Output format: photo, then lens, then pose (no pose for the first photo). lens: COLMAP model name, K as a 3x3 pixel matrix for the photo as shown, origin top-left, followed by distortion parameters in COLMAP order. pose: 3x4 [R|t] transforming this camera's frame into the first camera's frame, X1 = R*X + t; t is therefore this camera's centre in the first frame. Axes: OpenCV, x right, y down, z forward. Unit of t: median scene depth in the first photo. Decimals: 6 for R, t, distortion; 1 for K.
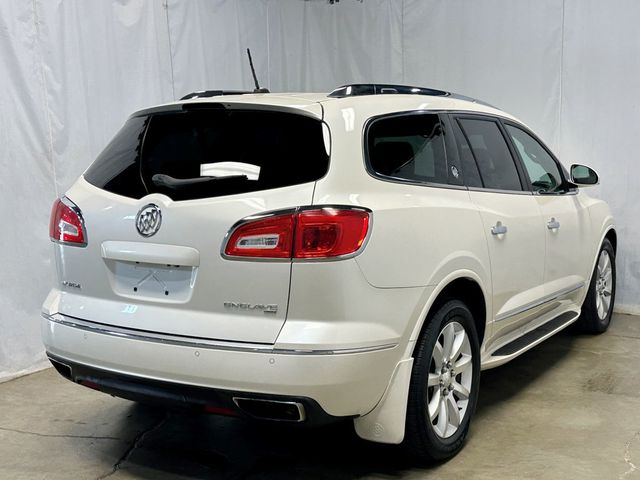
lens RADIAL K [[829.9, 0, 319.2], [0, 829.9, 241.9], [0, 0, 1]] dist [0.098591, 0.000000]
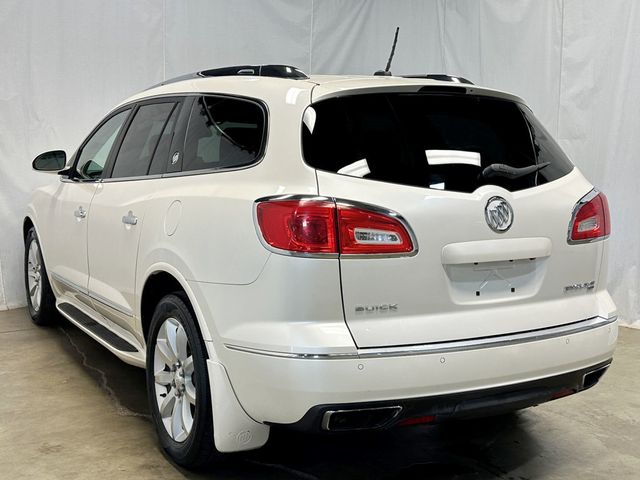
lens RADIAL K [[829.9, 0, 323.0], [0, 829.9, 242.2], [0, 0, 1]] dist [0.098591, 0.000000]
pose [[0.486170, -0.103543, 0.867708, -1.097148], [0.087496, 0.993733, 0.069558, -0.076260], [-0.869473, 0.042104, 0.492183, 0.720234]]
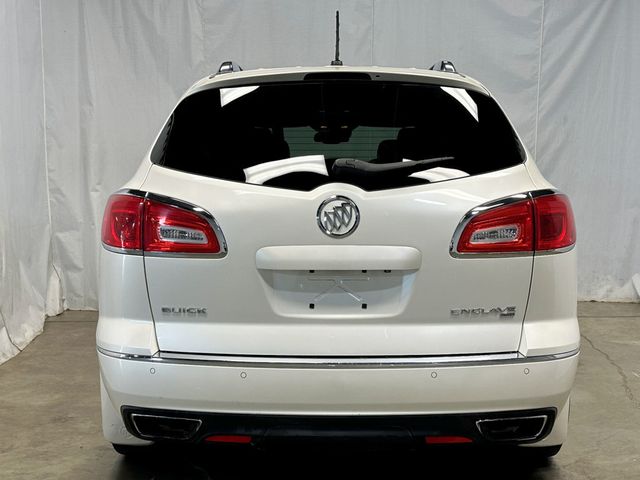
lens RADIAL K [[829.9, 0, 319.2], [0, 829.9, 236.9], [0, 0, 1]] dist [0.098591, 0.000000]
pose [[0.865164, -0.054244, 0.498546, -0.614856], [0.059354, 0.998221, 0.005609, -0.012087], [-0.497964, 0.024738, 0.866845, 0.326925]]
